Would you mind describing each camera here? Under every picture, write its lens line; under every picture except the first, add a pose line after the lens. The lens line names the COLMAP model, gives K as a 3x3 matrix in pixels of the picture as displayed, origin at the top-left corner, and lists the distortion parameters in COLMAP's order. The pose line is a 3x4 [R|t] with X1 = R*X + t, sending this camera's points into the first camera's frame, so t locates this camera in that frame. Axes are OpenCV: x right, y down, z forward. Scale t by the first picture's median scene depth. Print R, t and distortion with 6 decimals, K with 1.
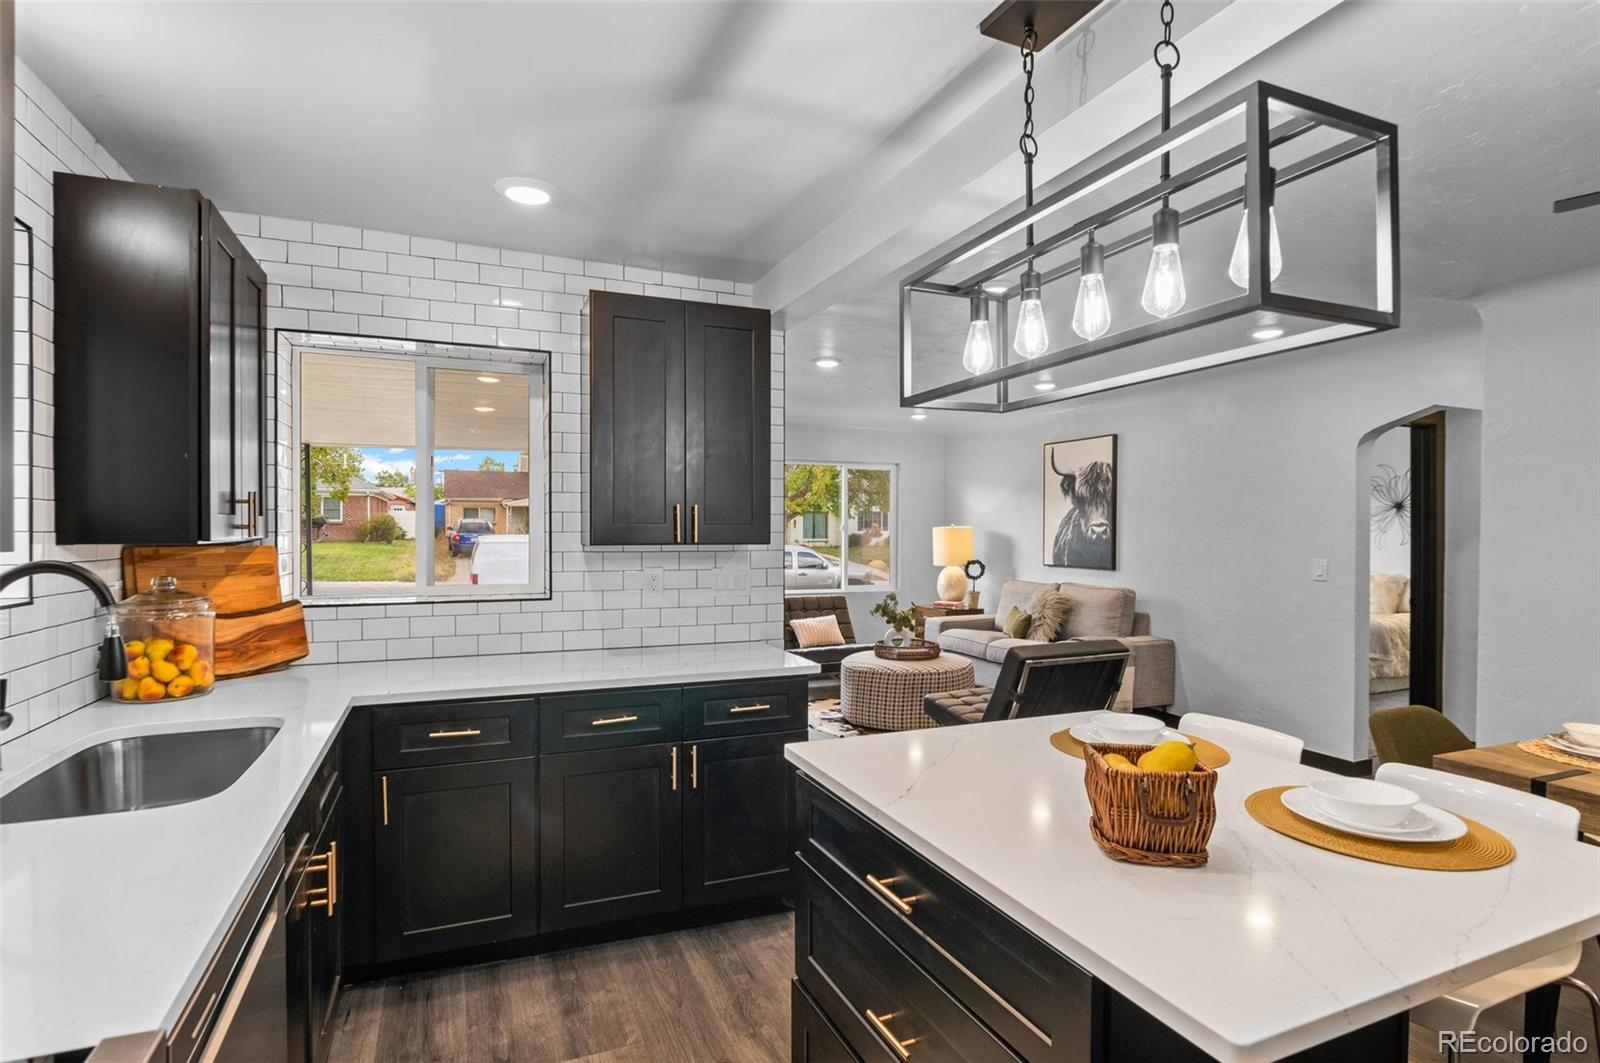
lens RADIAL K [[819.2, 0, 800.0], [0, 819.2, 531.5], [0, 0, 1]] dist [-0.003144, -0.000605]
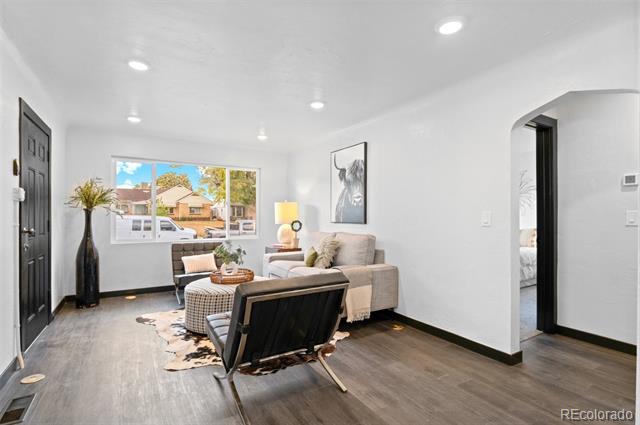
lens RADIAL K [[324.4, 0, 320.0], [0, 324.4, 212.5], [0, 0, 1]] dist [0.001885, 0.000249]
pose [[0.991837, -0.003032, 0.127474, 0.204465], [0.004694, 0.999908, -0.012736, 0.031450], [-0.127424, 0.013231, 0.991760, 0.353556]]
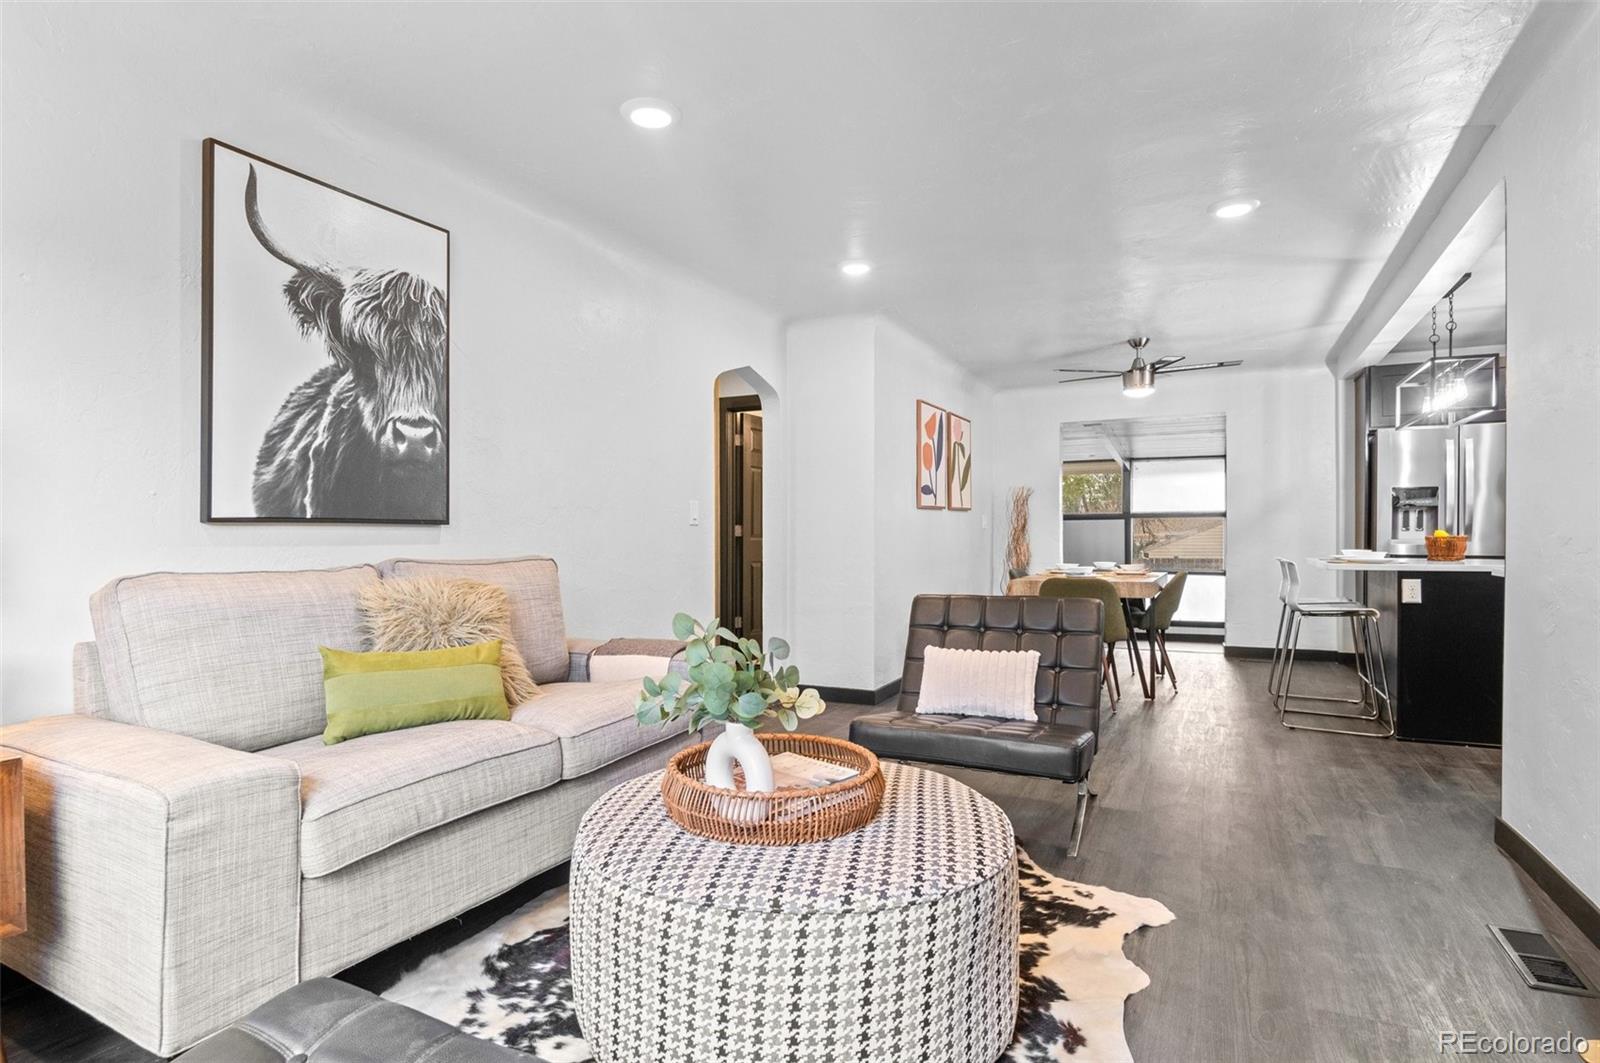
lens RADIAL K [[819.2, 0, 800.0], [0, 819.2, 531.5], [0, 0, 1]] dist [-0.003144, -0.000605]
pose [[-0.646345, -0.004280, 0.763033, -0.097992], [0.001526, 0.999975, 0.006901, 0.047368], [-0.763044, 0.005625, -0.646322, 1.124091]]
